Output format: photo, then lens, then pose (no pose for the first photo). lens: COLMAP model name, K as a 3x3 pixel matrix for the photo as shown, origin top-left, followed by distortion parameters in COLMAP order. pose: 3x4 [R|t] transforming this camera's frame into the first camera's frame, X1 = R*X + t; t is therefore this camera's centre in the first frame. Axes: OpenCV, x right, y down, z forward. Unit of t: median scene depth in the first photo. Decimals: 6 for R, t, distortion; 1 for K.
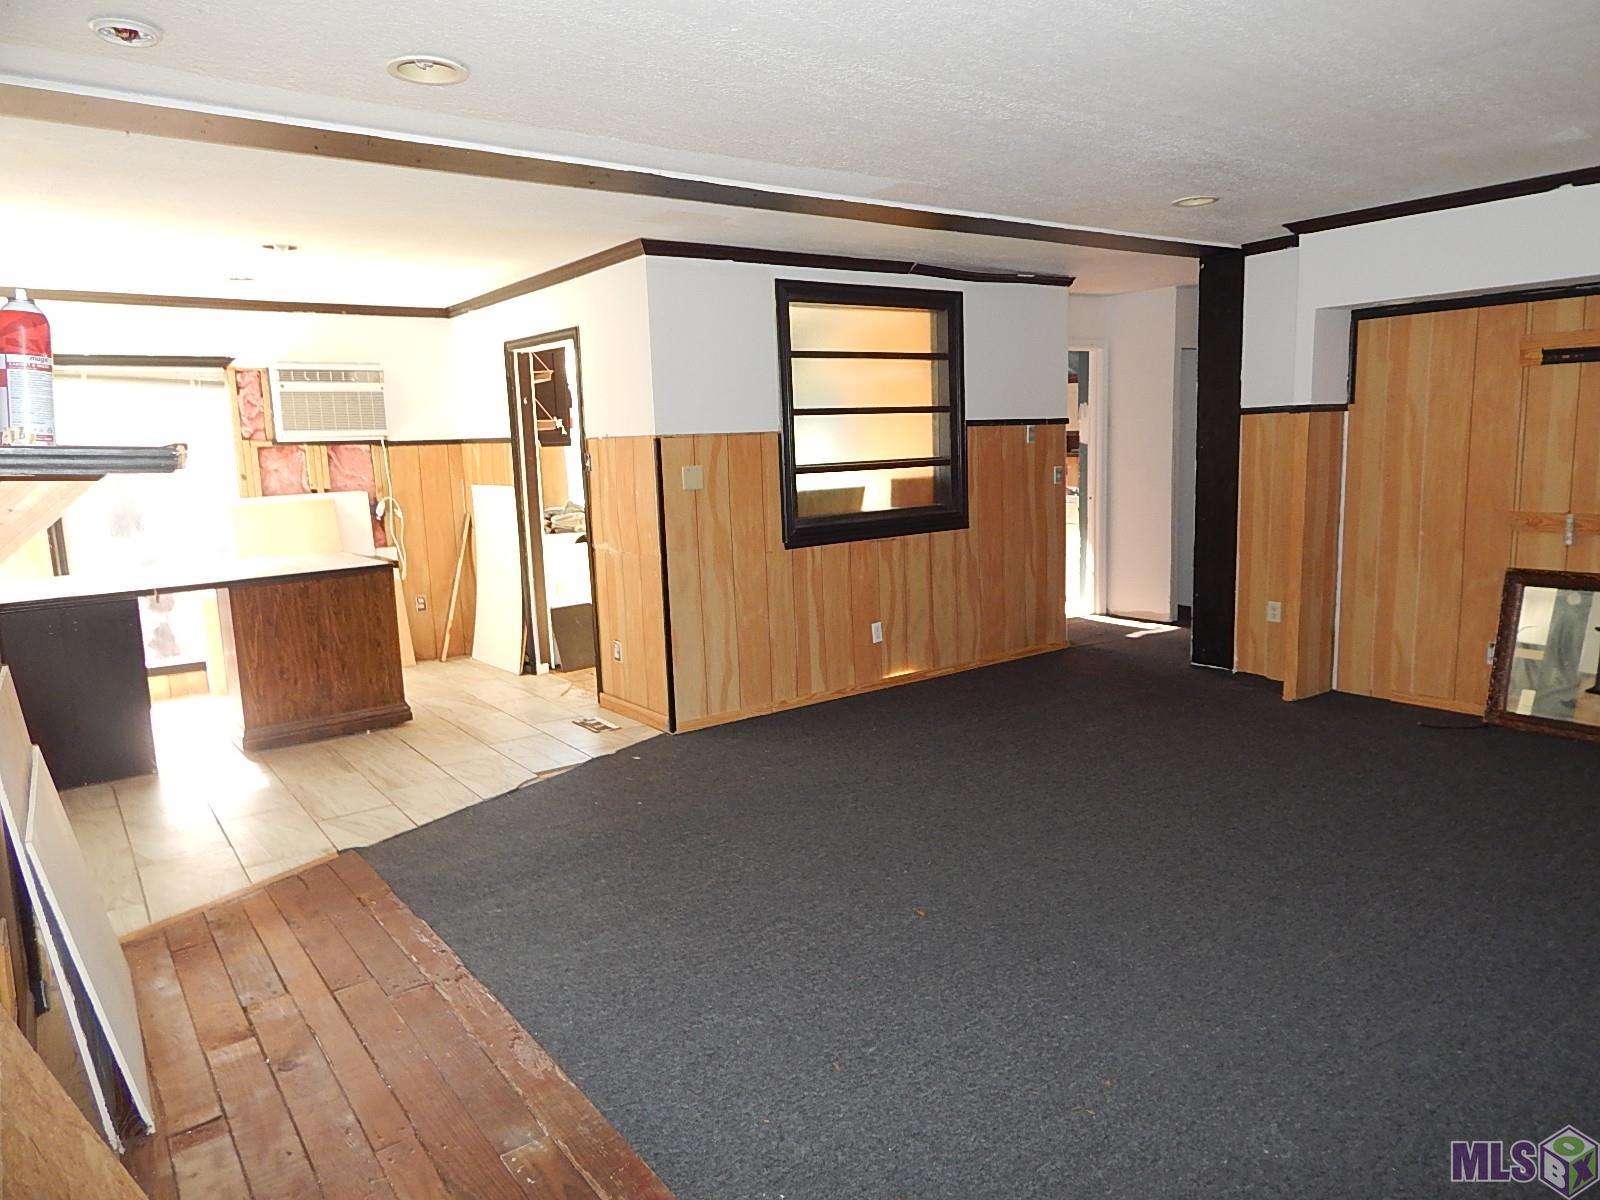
lens RADIAL K [[1059.7, 0, 806.7], [0, 1059.7, 596.3], [0, 0, 1]] dist [-0.000867, -0.002666]
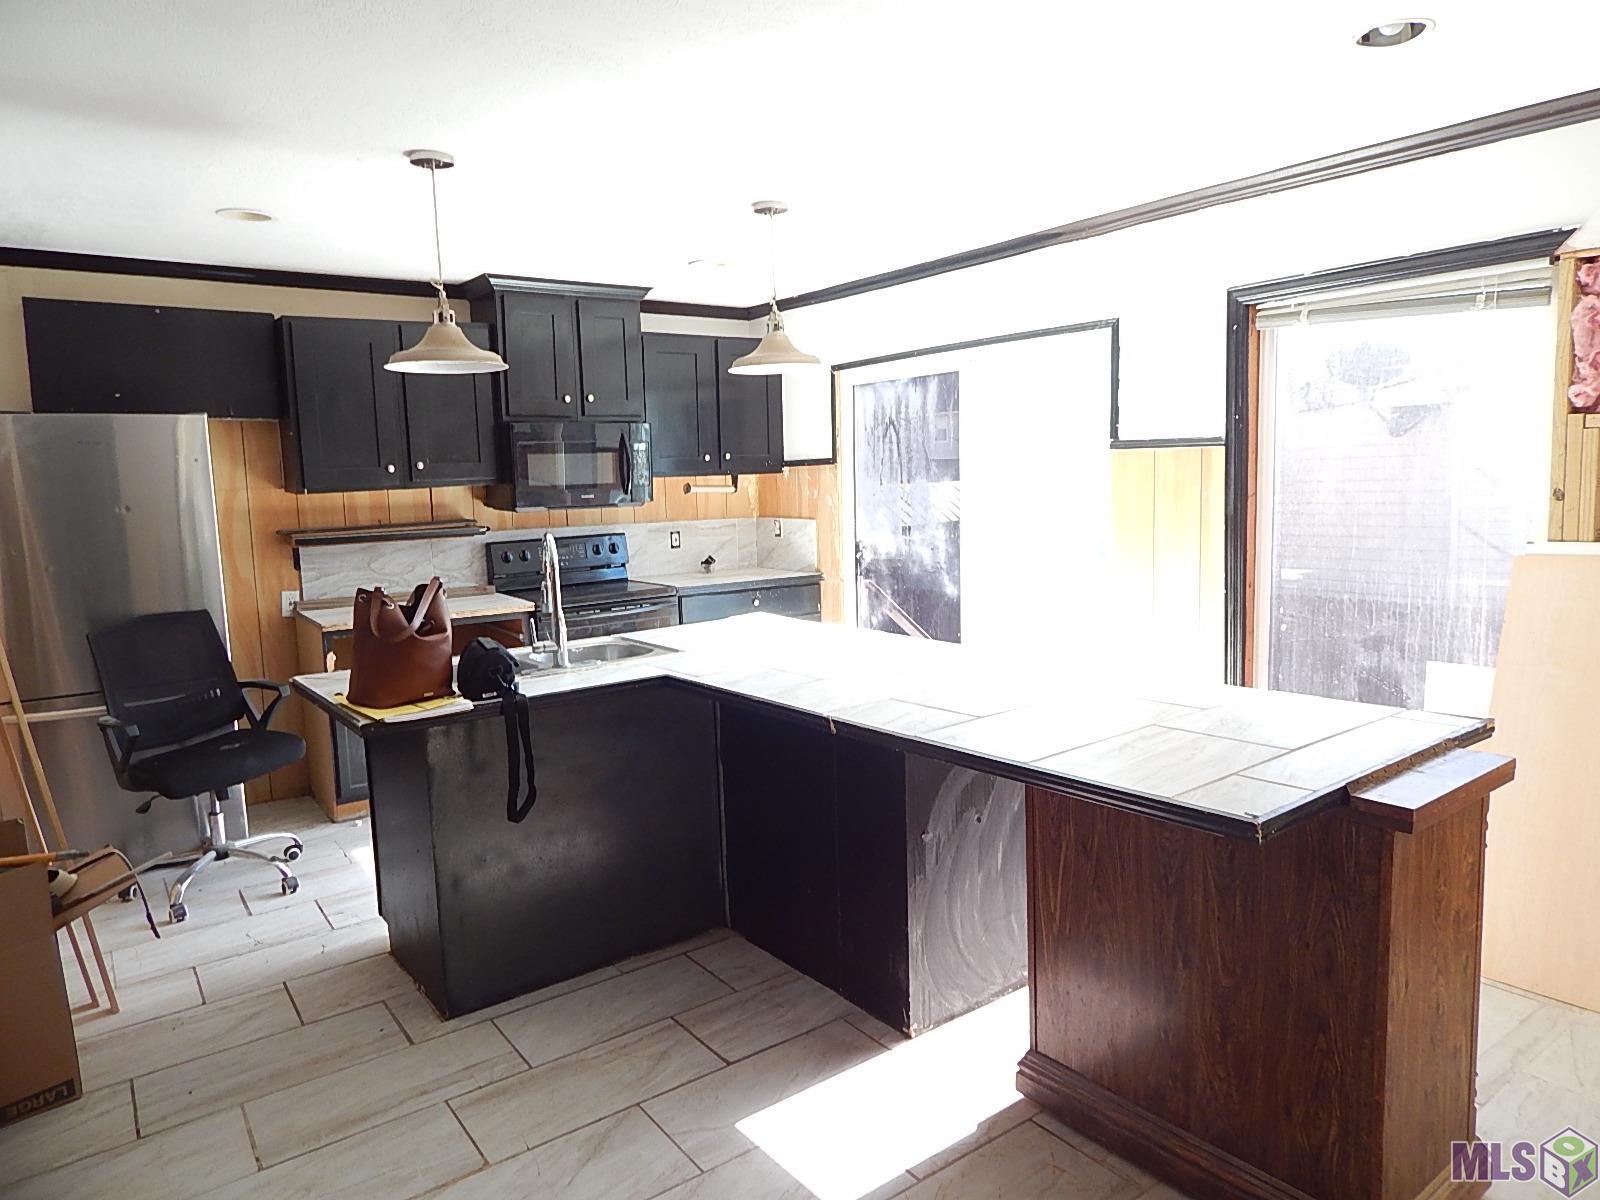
lens RADIAL K [[1059.7, 0, 800.9], [0, 1059.7, 594.7], [0, 0, 1]] dist [-0.000867, -0.002666]
pose [[0.010805, 0.148319, -0.988881, -0.048277], [-0.122567, 0.981677, 0.145900, -0.060209], [0.992401, 0.119627, 0.028786, 0.414757]]
